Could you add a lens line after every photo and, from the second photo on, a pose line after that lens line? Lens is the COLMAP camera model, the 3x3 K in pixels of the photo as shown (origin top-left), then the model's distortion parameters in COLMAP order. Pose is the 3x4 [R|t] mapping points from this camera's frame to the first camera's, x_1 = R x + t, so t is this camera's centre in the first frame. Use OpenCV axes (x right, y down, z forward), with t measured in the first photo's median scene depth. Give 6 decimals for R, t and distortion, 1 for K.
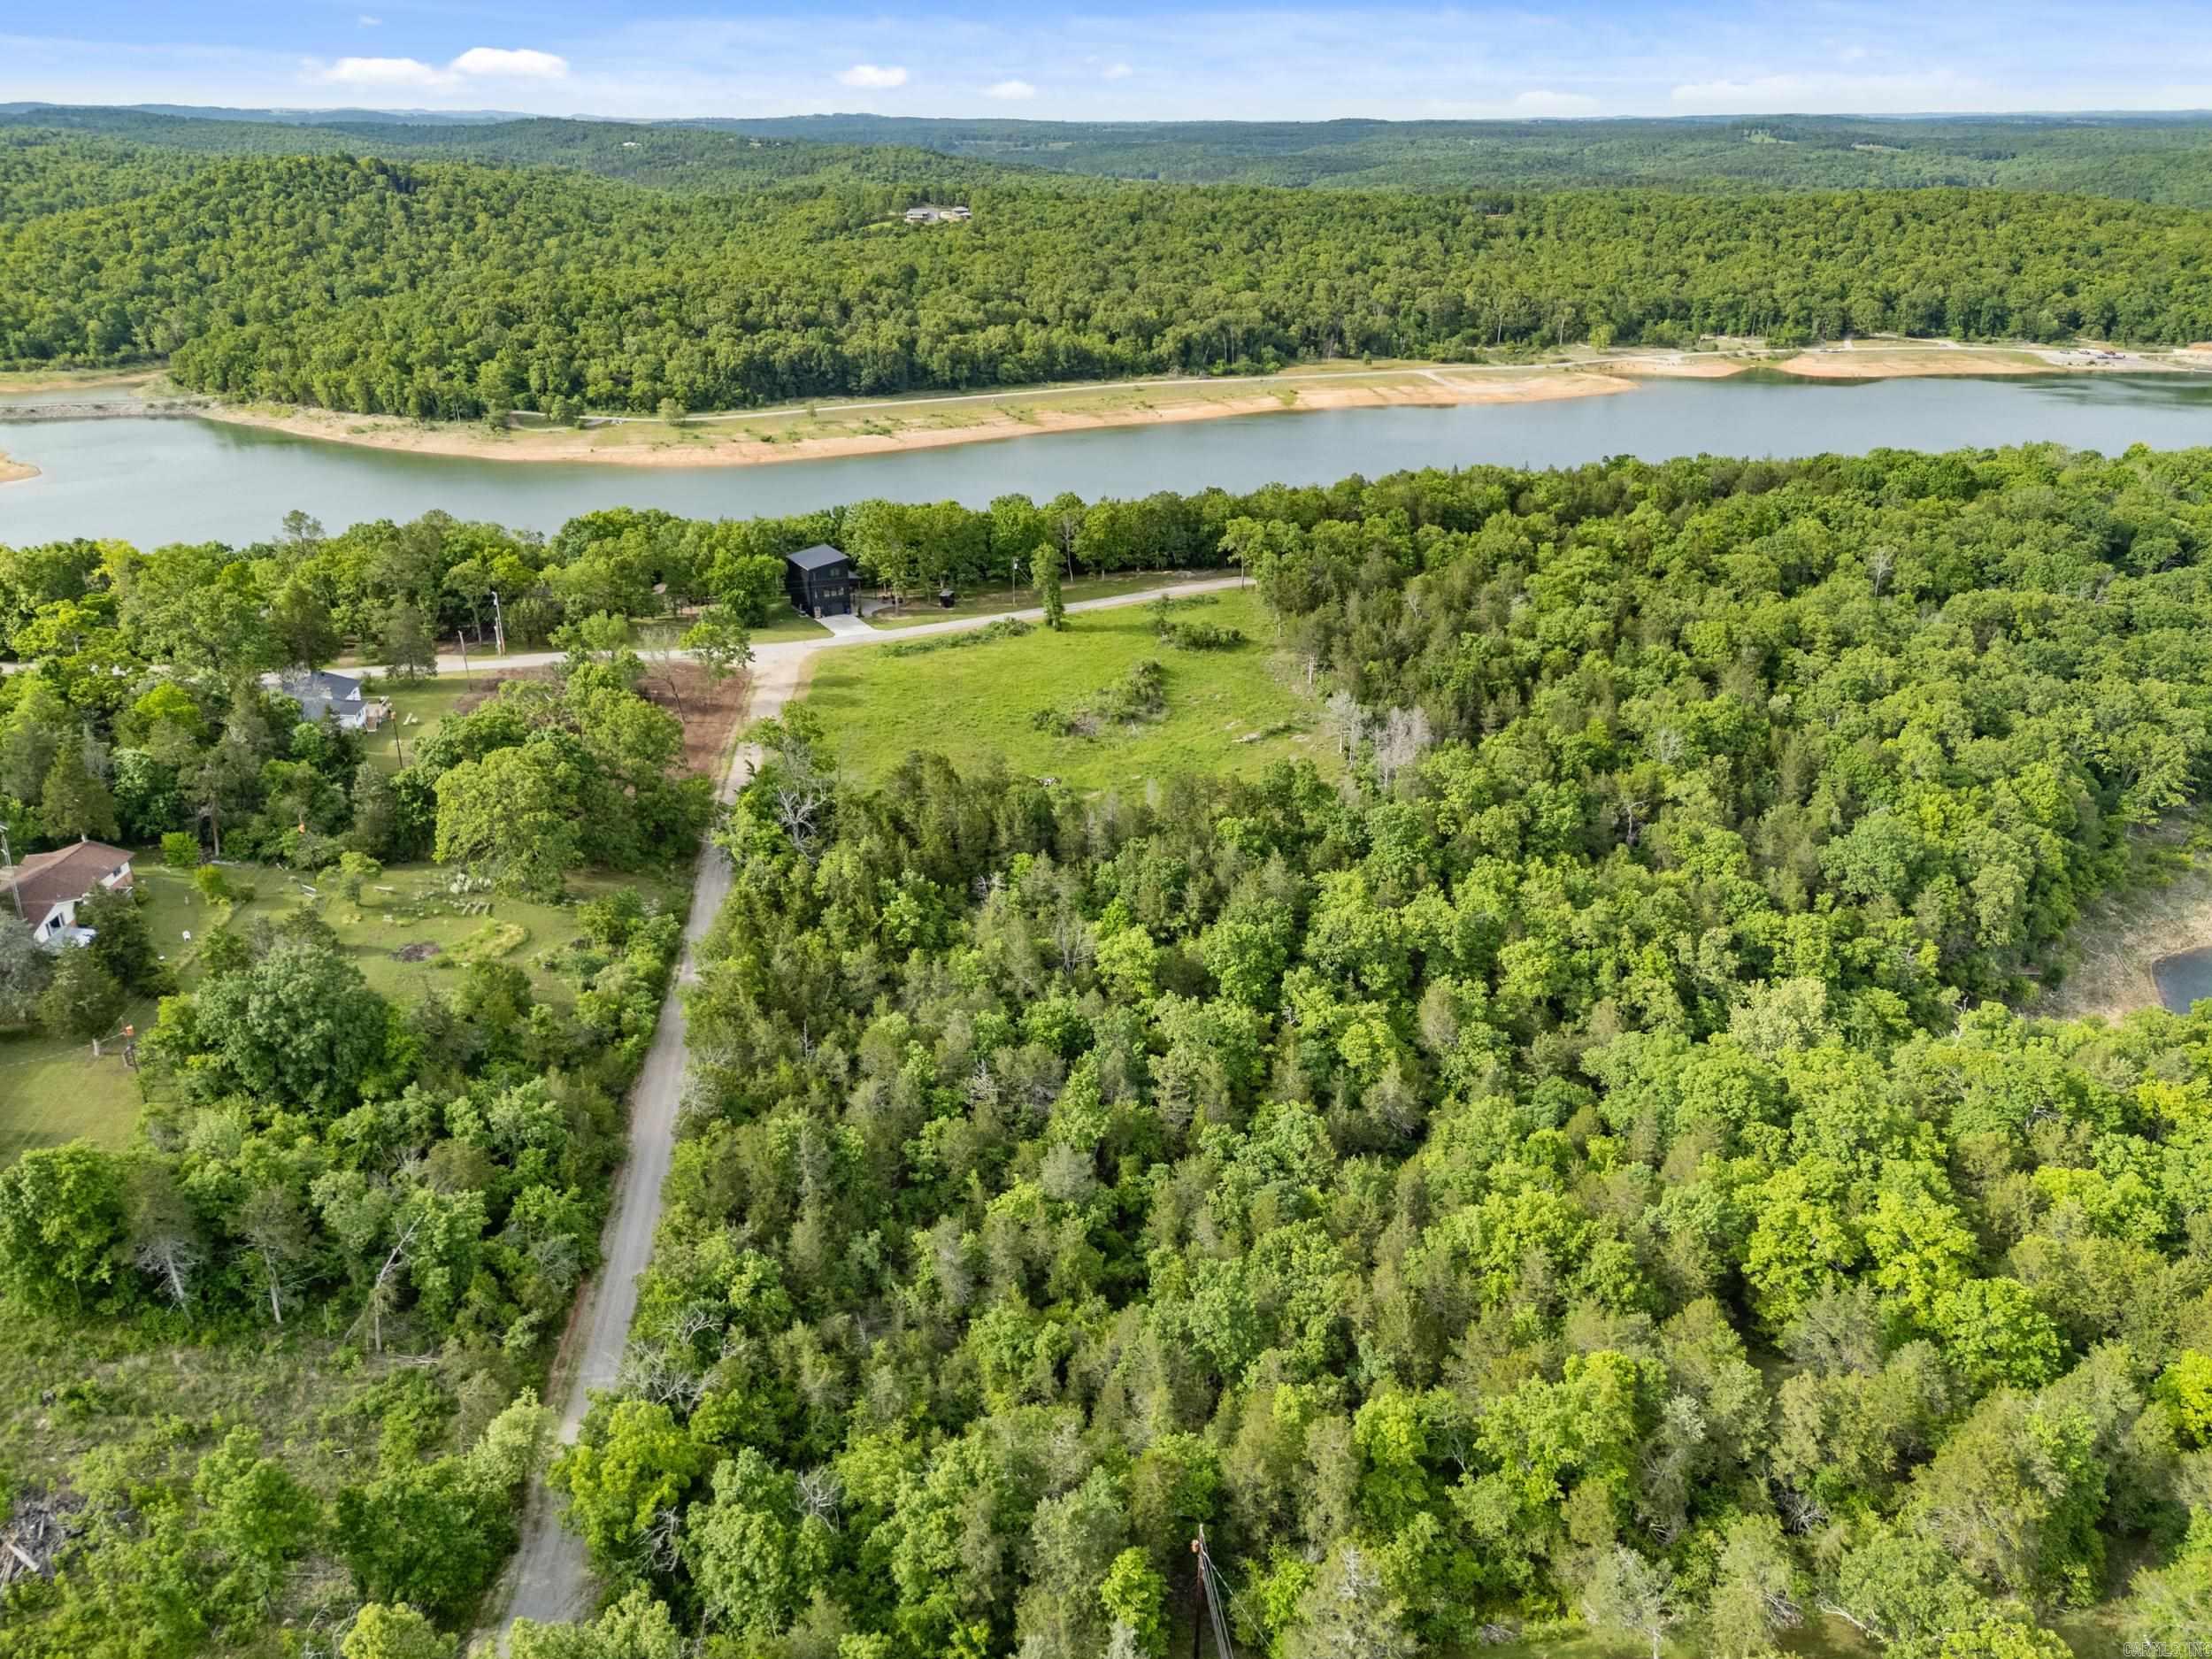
lens RADIAL K [[1614.9, 0, 1100.5], [0, 1614.9, 839.3], [0, 0, 1]] dist [0.063501, -0.050568]
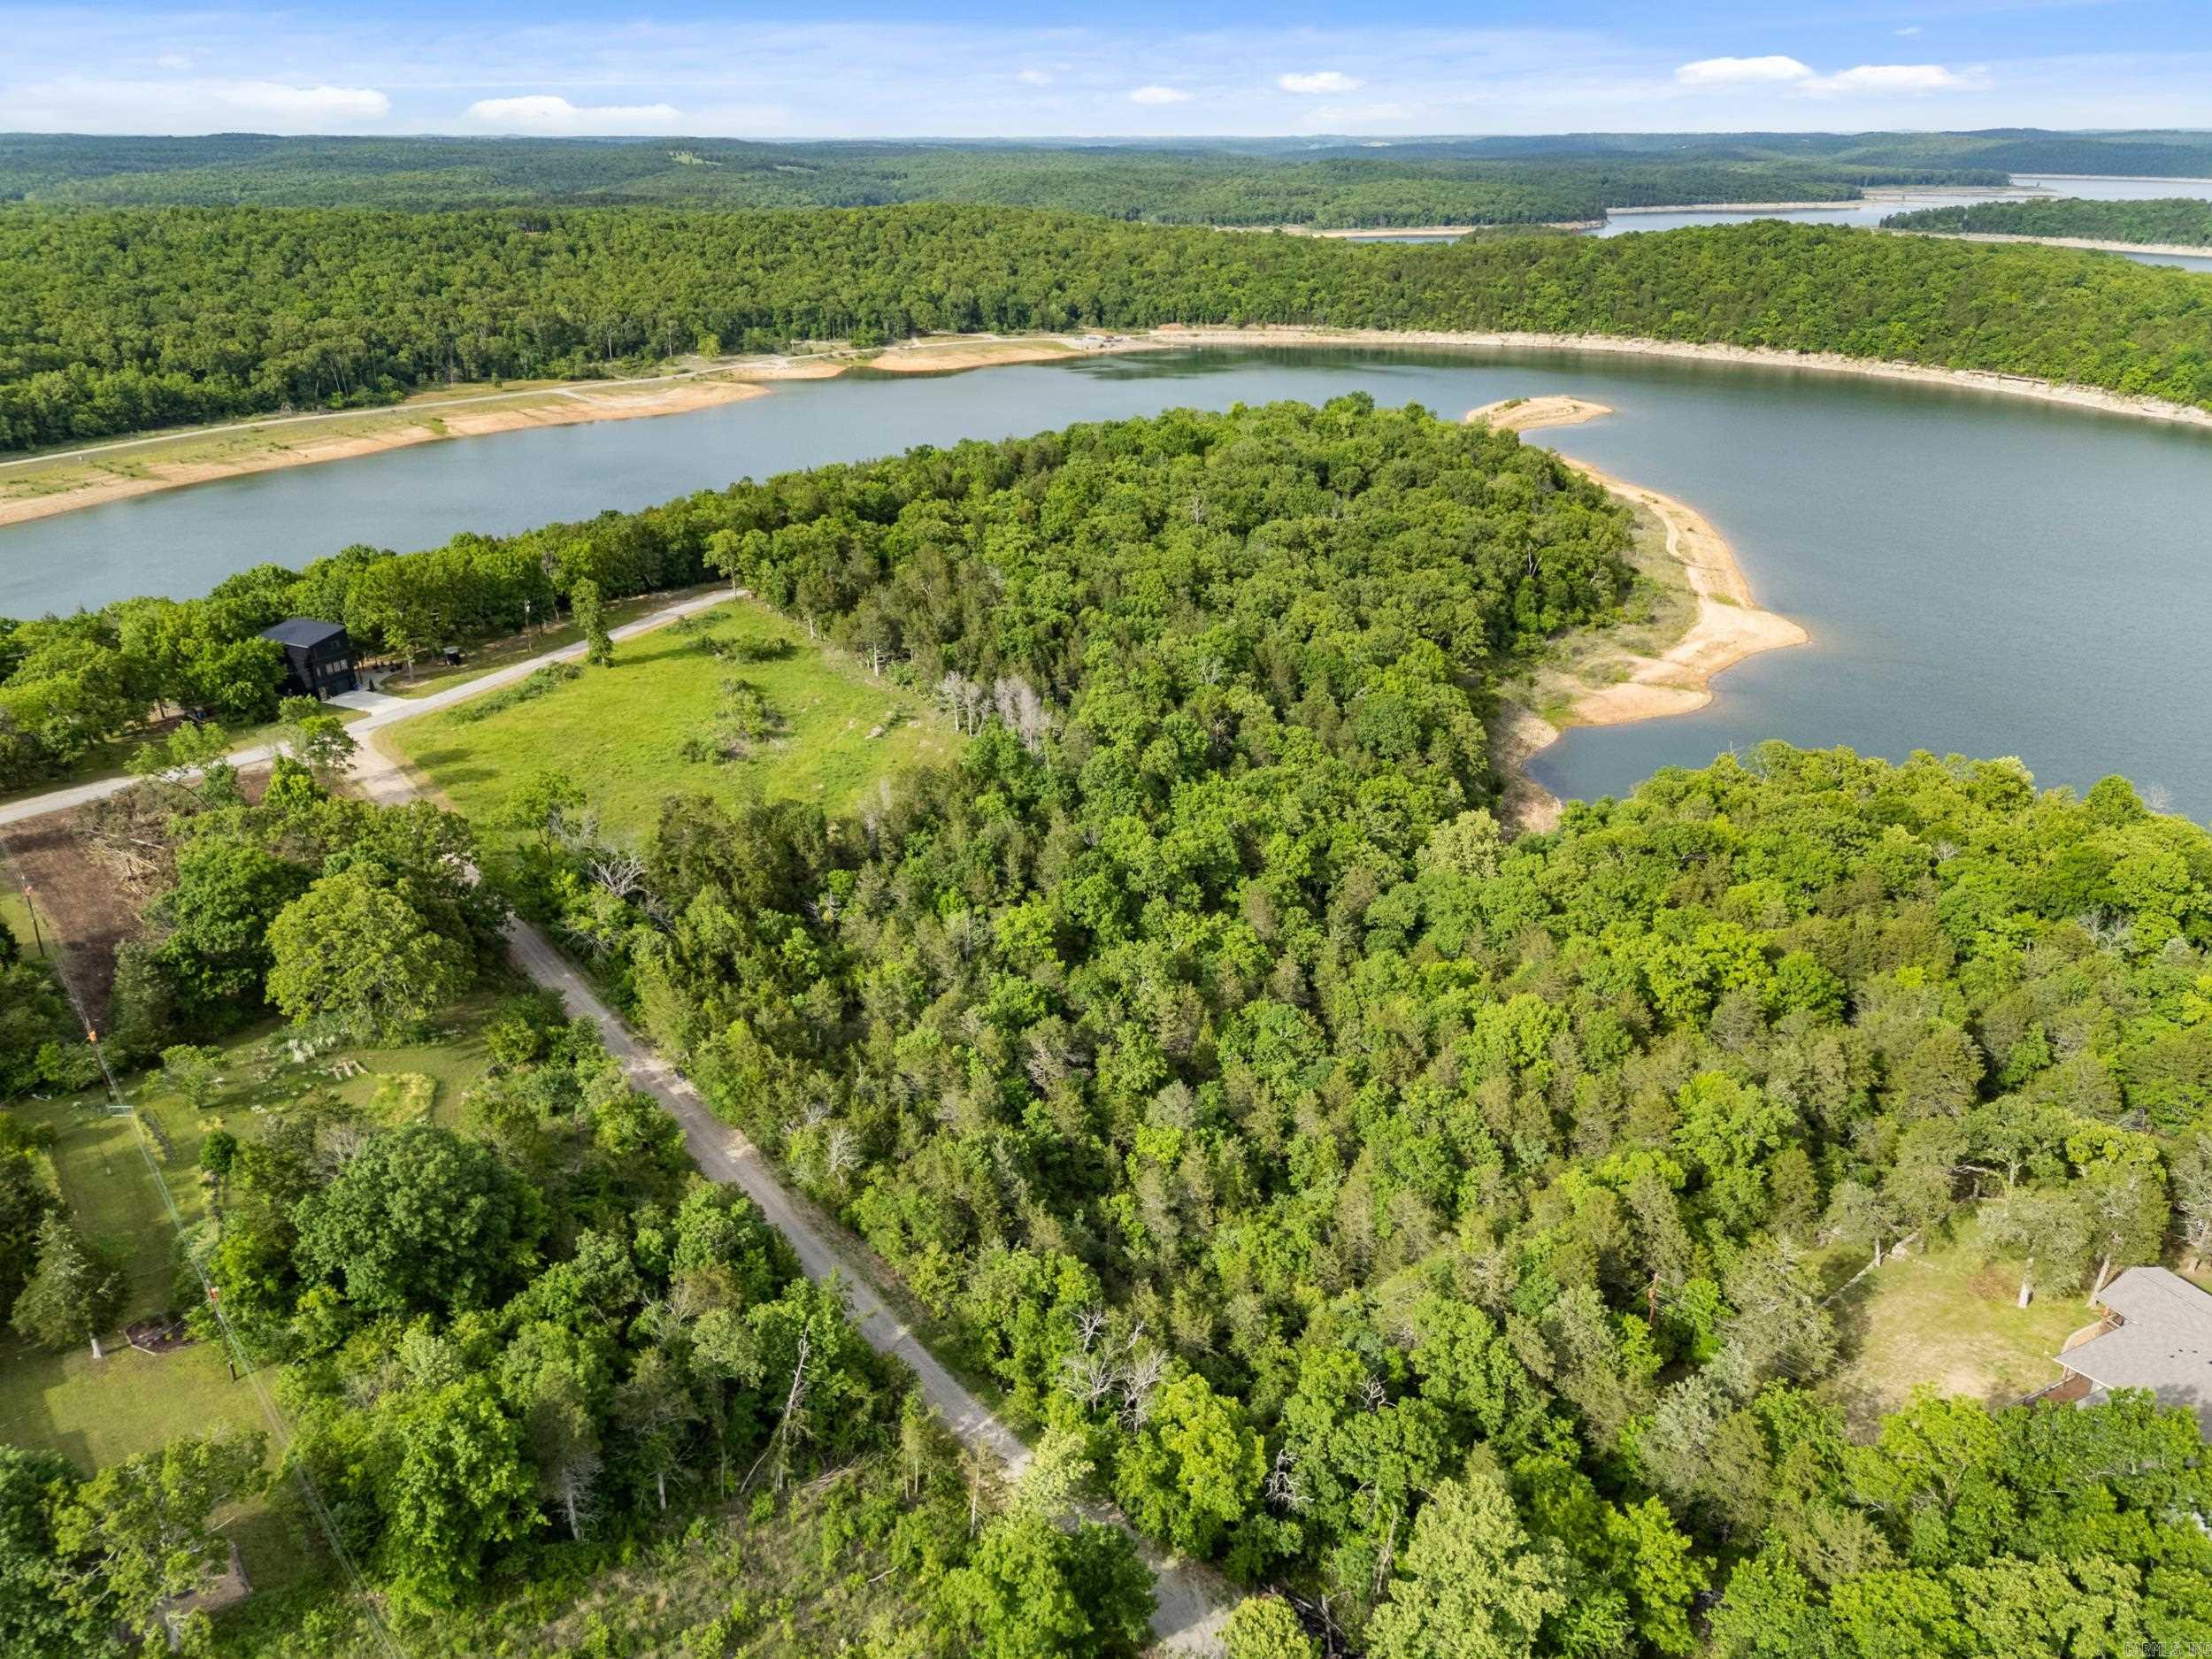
lens RADIAL K [[1614.9, 0, 1067.9], [0, 1614.9, 821.0], [0, 0, 1]] dist [0.063501, -0.050568]
pose [[0.831243, -0.214445, 0.512882, -0.108301], [0.224236, 0.973557, 0.043636, -0.007821], [-0.508678, 0.078734, 0.857349, 0.018557]]
